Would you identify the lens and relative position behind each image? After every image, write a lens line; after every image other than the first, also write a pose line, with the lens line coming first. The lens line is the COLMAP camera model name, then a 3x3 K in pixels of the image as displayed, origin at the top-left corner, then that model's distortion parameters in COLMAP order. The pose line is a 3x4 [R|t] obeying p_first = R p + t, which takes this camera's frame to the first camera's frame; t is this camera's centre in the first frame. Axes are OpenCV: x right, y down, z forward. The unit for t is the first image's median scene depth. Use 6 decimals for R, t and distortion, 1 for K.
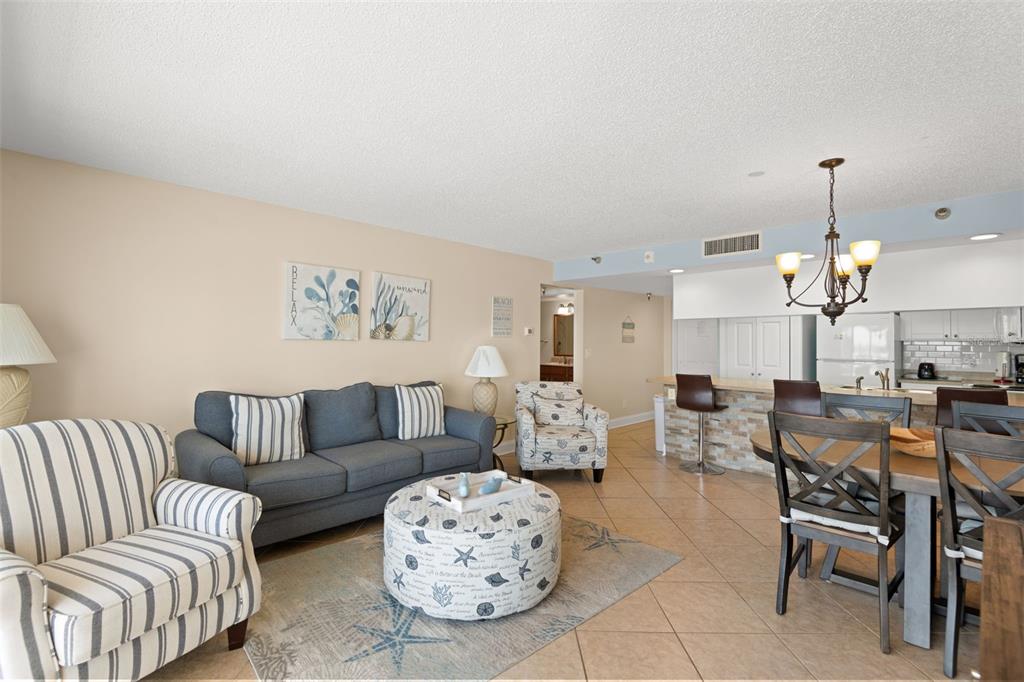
lens RADIAL K [[458.2, 0, 512.0], [0, 458.2, 341.0], [0, 0, 1]] dist [0.013804, -0.000030]
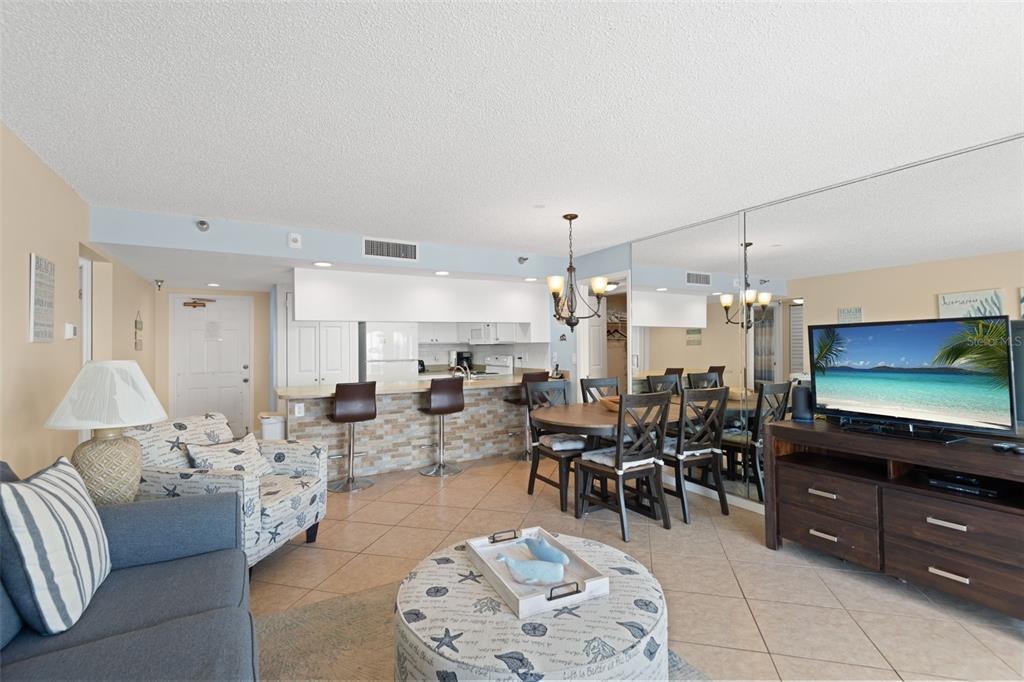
lens RADIAL K [[458.2, 0, 512.0], [0, 458.2, 341.0], [0, 0, 1]] dist [0.013804, -0.000030]
pose [[0.259671, -0.002333, 0.965694, -0.450881], [0.011572, 0.999933, -0.000696, -0.005460], [-0.965628, 0.011356, 0.259681, 0.521254]]
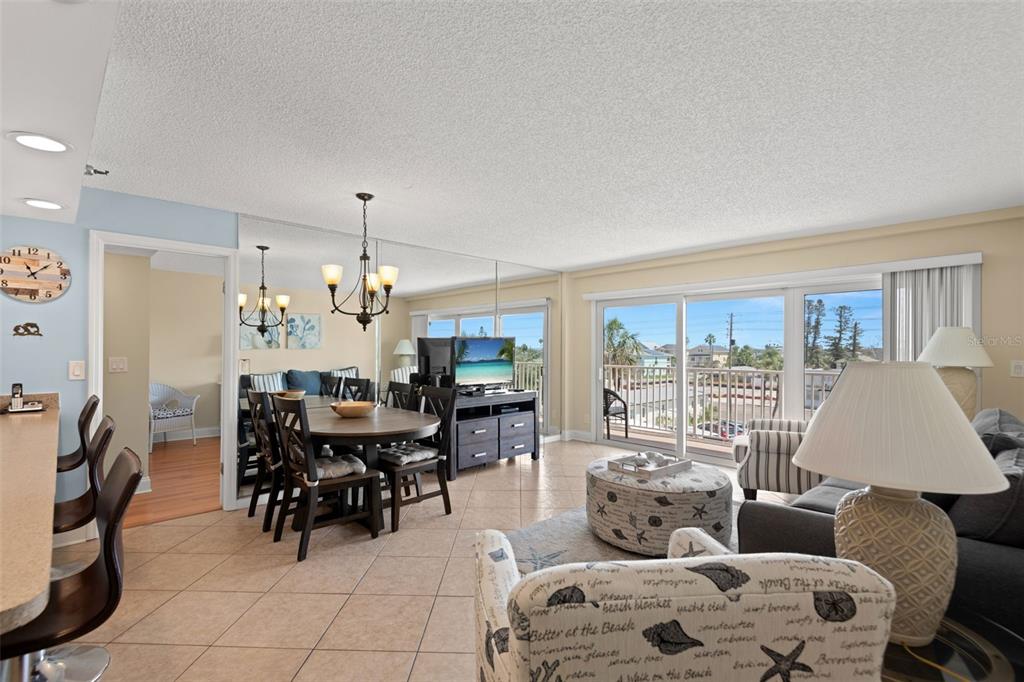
lens RADIAL K [[458.2, 0, 512.0], [0, 458.2, 341.0], [0, 0, 1]] dist [0.013804, -0.000030]
pose [[-0.999575, -0.019363, 0.021800, 0.179993], [-0.019633, 0.999732, -0.012246, -0.001093], [-0.021557, -0.012668, -0.999687, 1.414452]]
